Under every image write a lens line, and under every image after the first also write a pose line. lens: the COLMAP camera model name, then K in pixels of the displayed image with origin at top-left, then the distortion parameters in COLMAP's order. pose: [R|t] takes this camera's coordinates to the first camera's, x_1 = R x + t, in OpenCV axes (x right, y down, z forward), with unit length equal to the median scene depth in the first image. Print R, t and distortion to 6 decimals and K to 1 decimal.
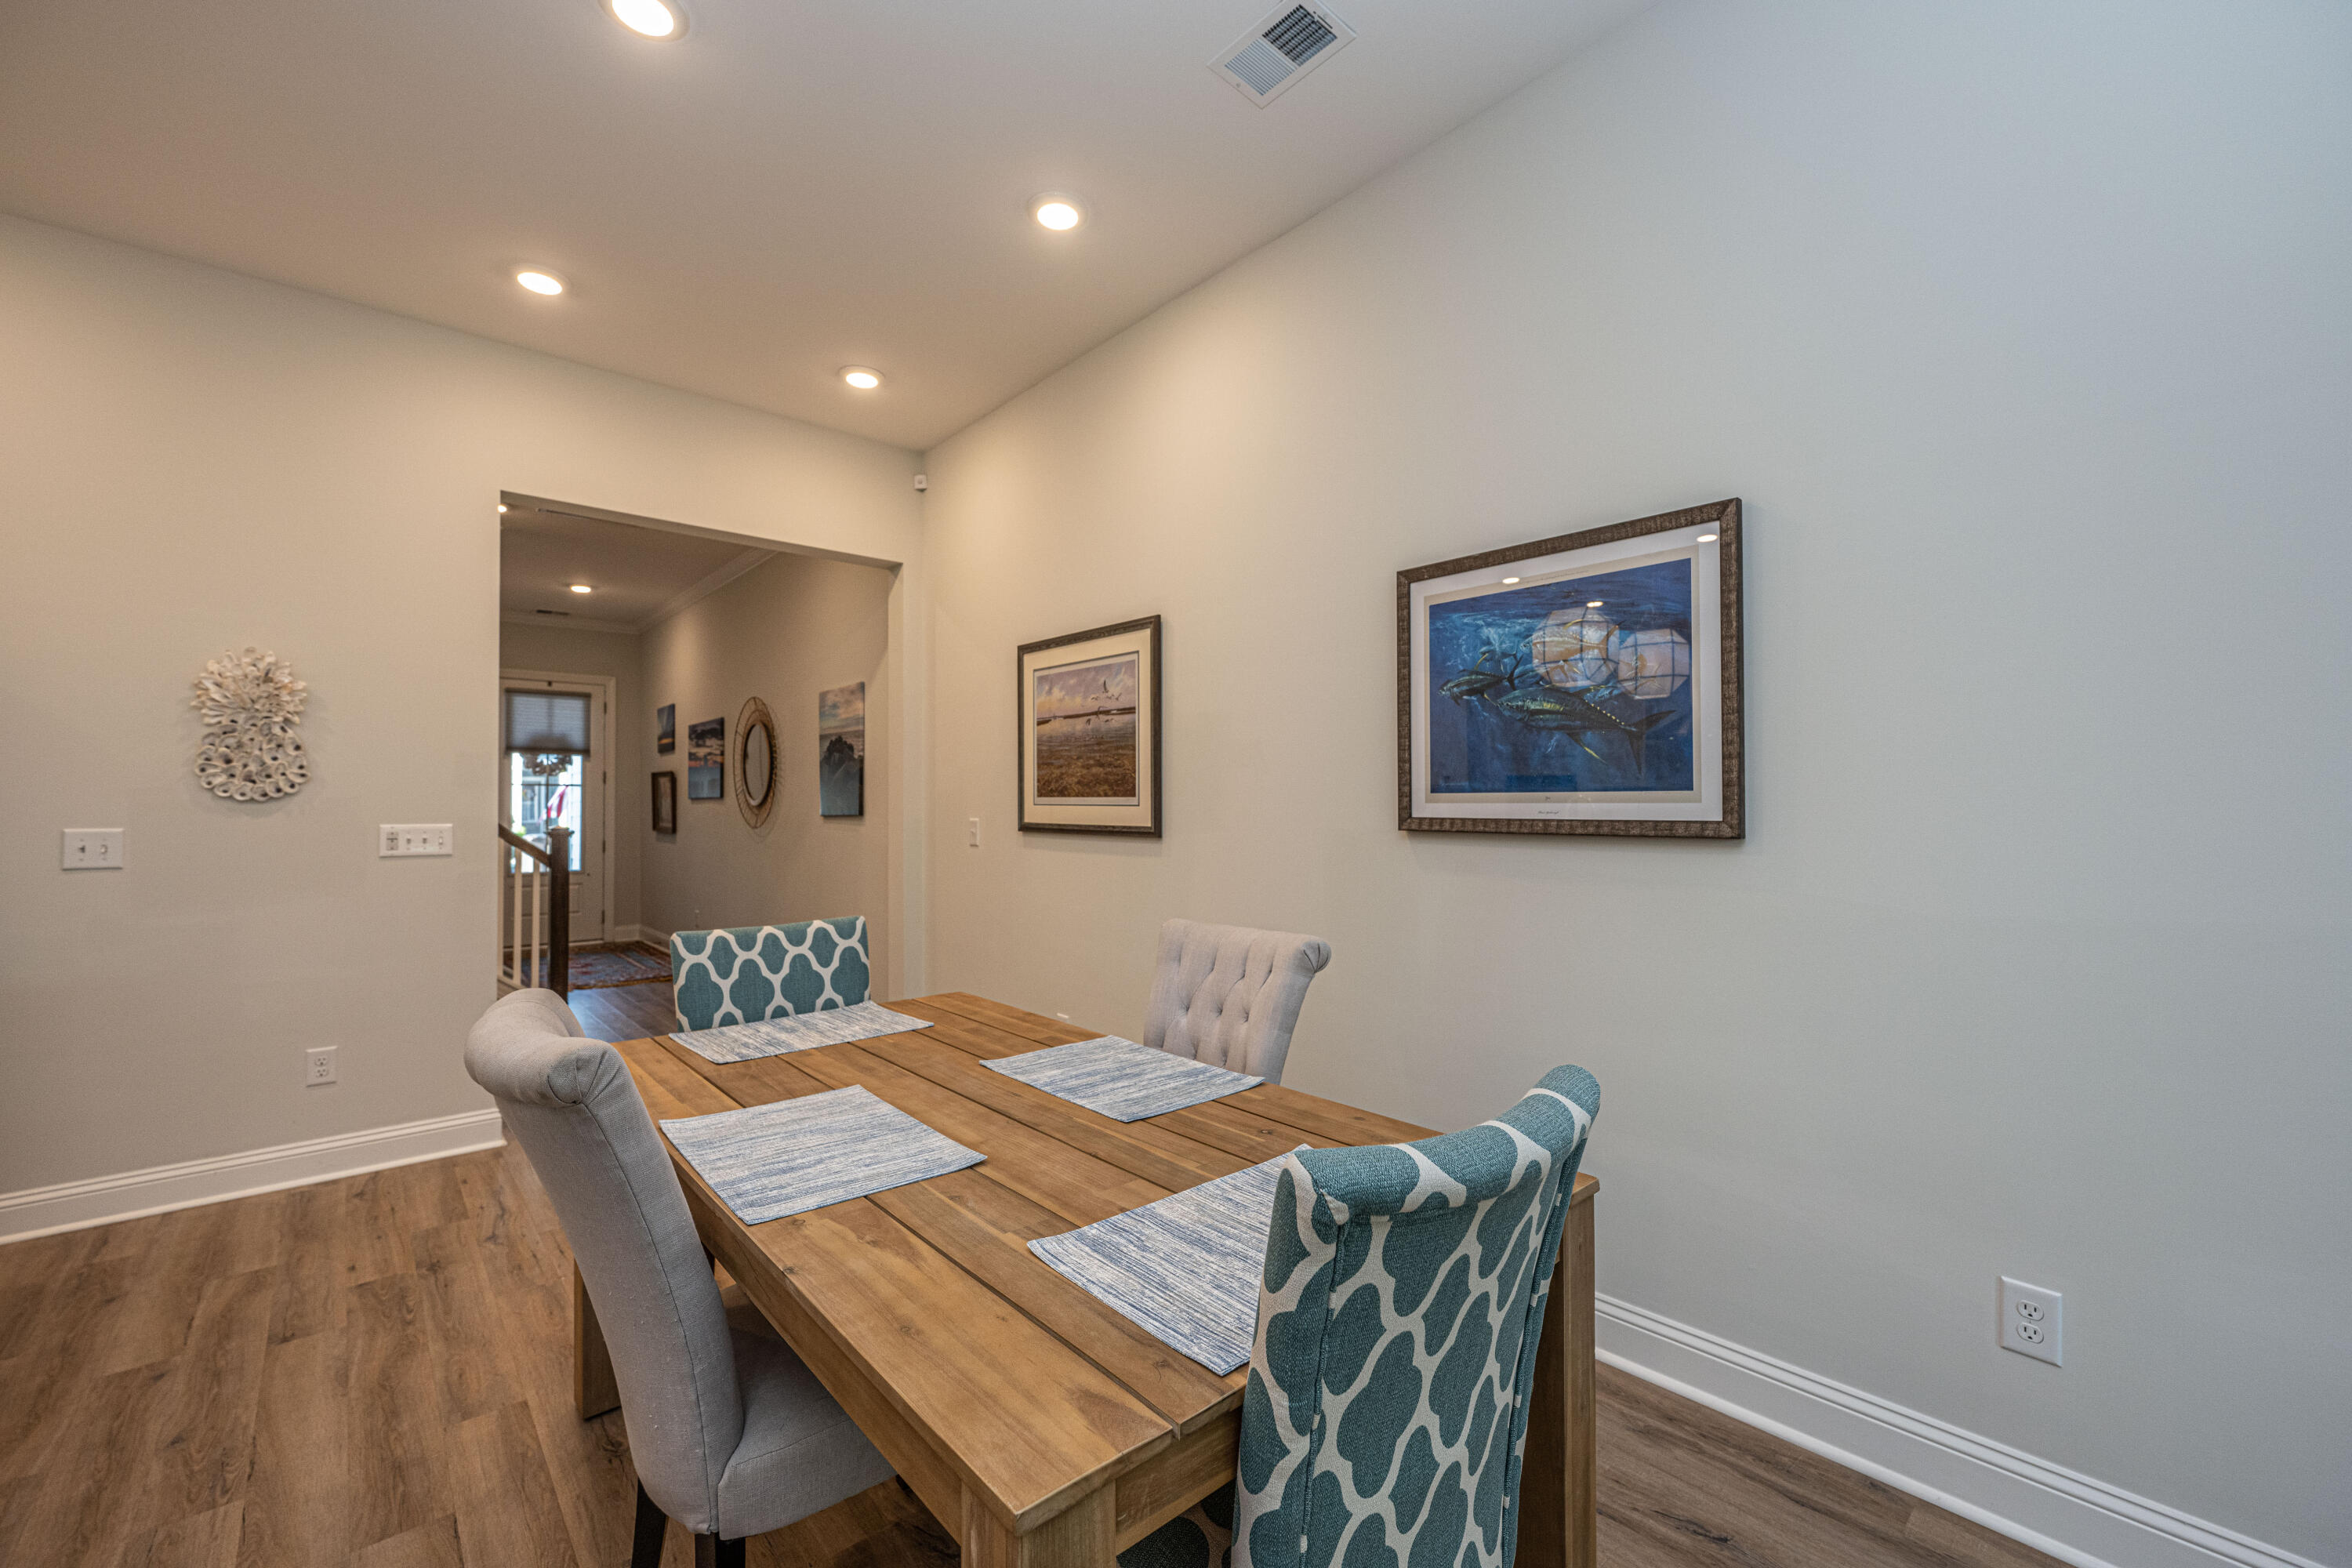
lens RADIAL K [[934.9, 0, 1176.0], [0, 934.9, 784.0], [0, 0, 1]] dist [-0.042021, -0.000056]
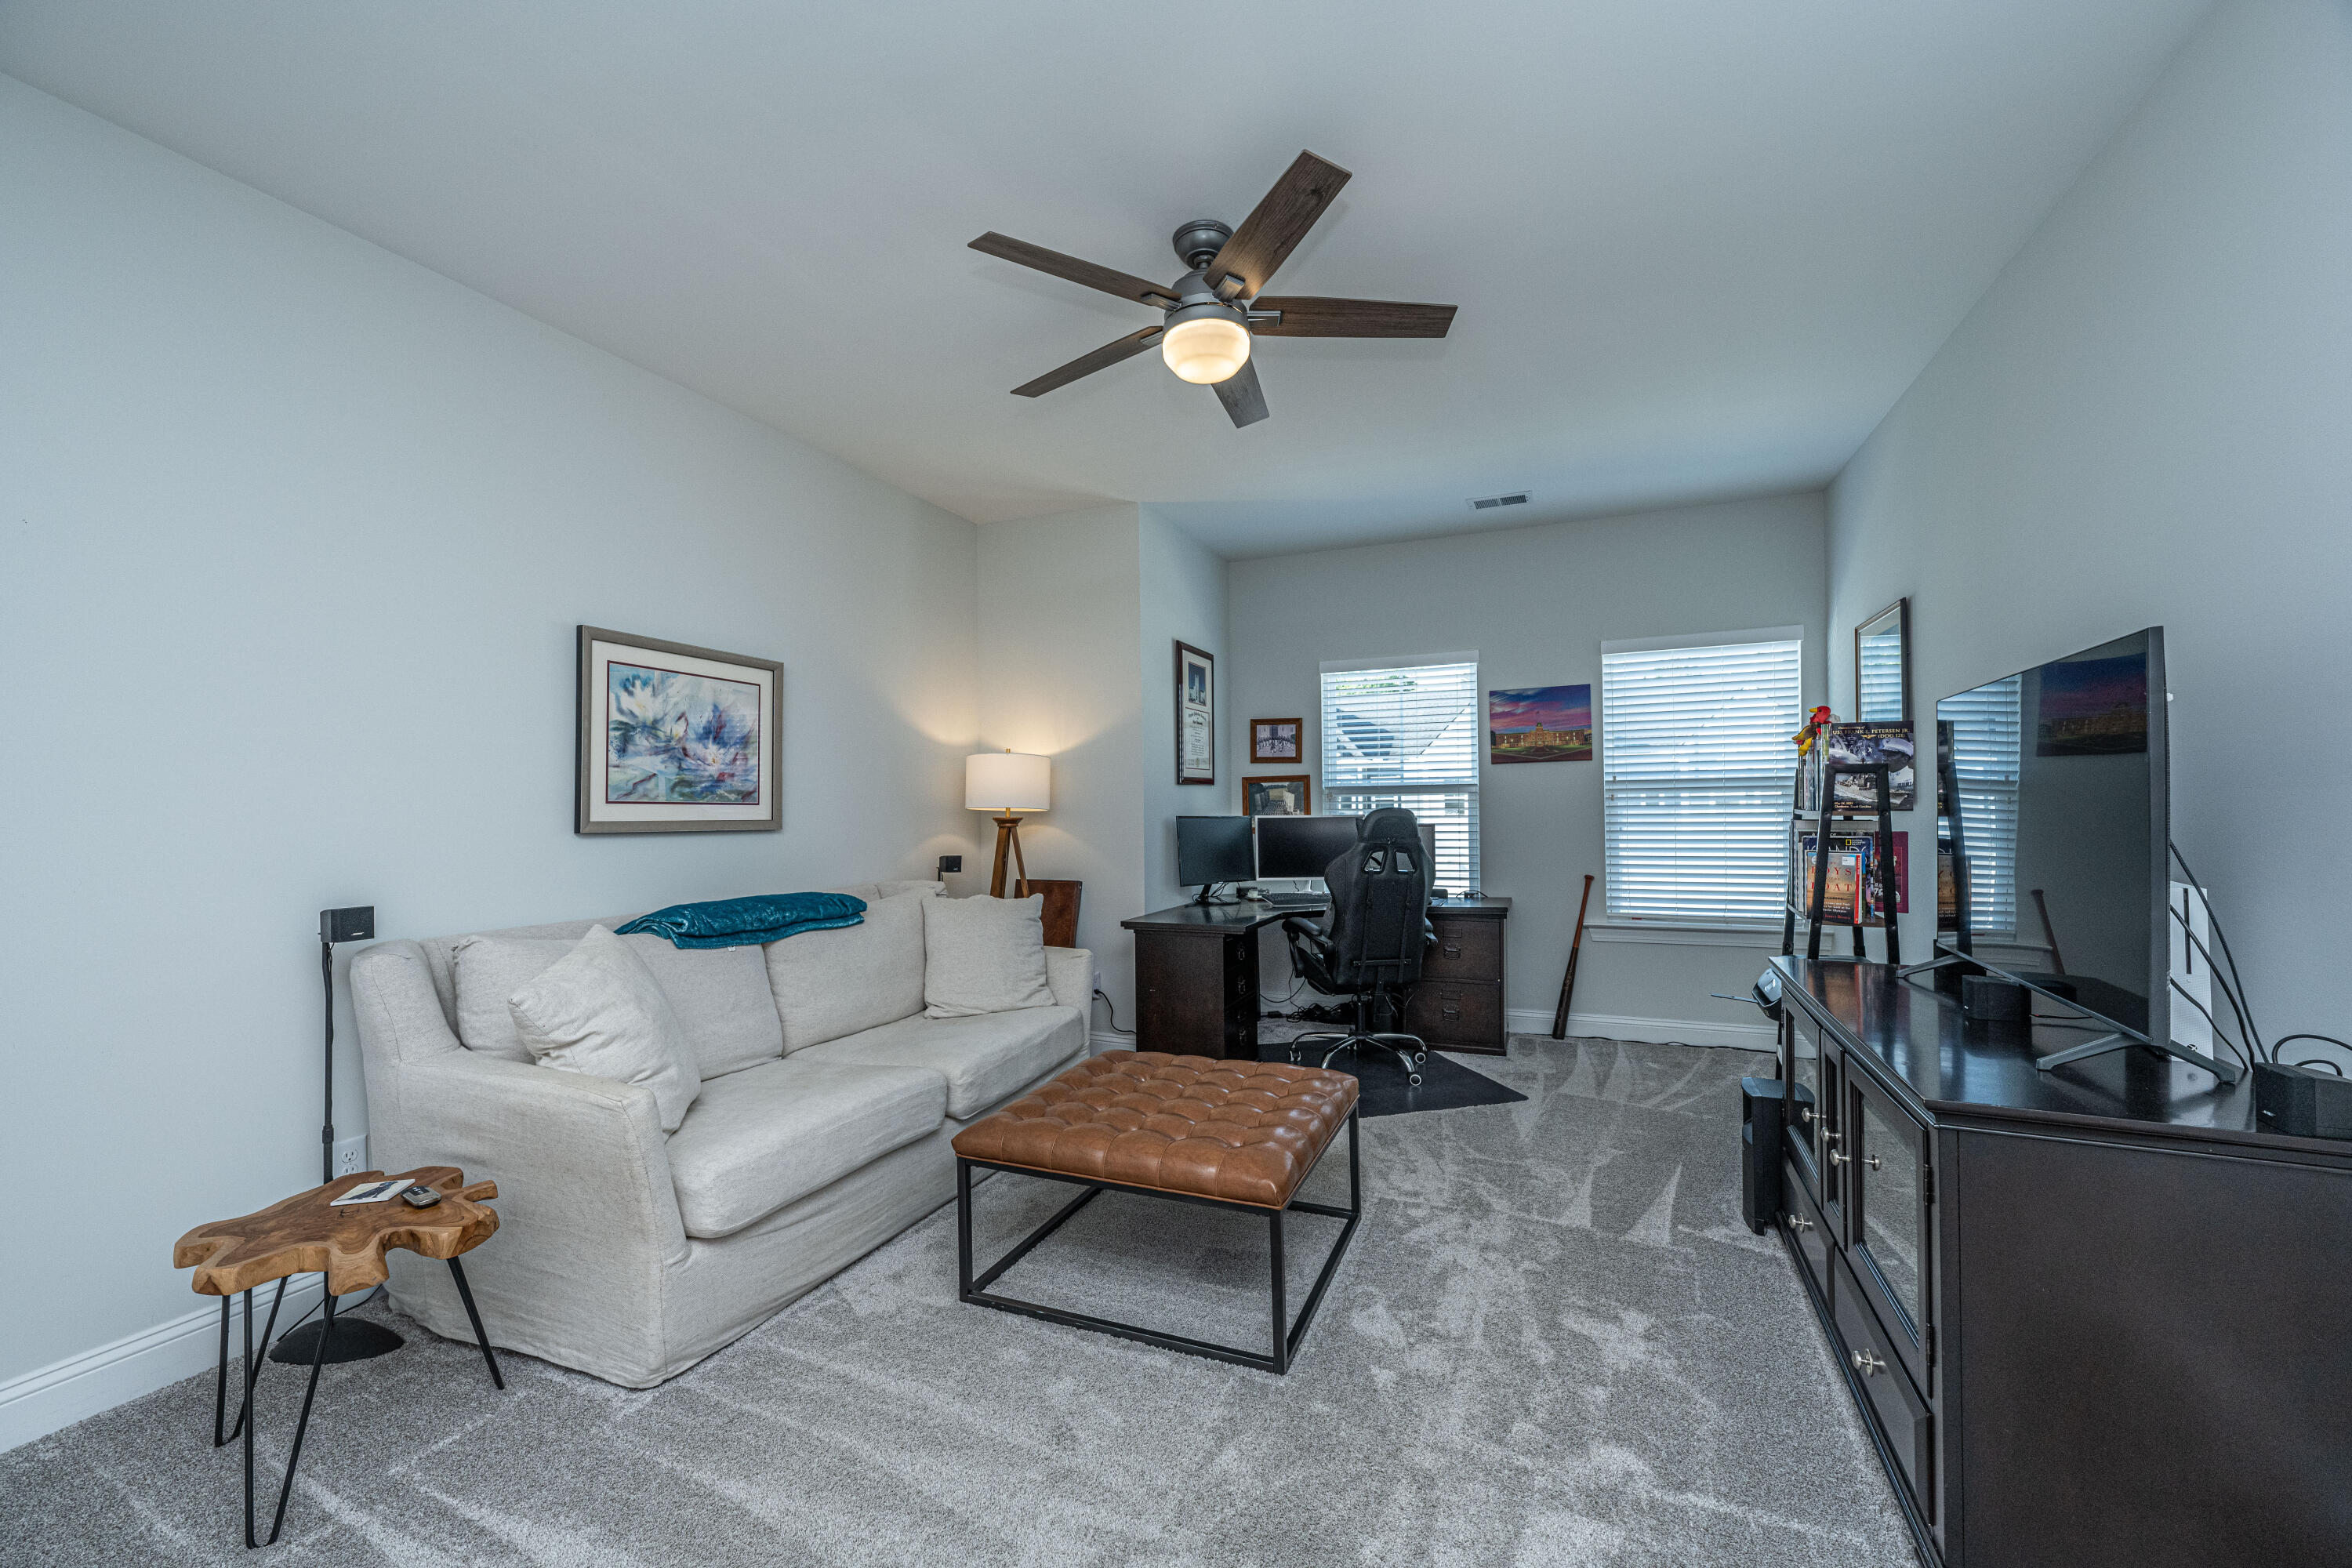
lens RADIAL K [[956.4, 0, 1174.4], [0, 956.4, 816.7], [0, 0, 1]] dist [-0.002209, -0.000147]
pose [[-0.438191, -0.005236, 0.898867, -1.416740], [-0.012225, 0.999925, -0.000136, 0.022434], [-0.898799, -0.011049, -0.438222, 1.060632]]
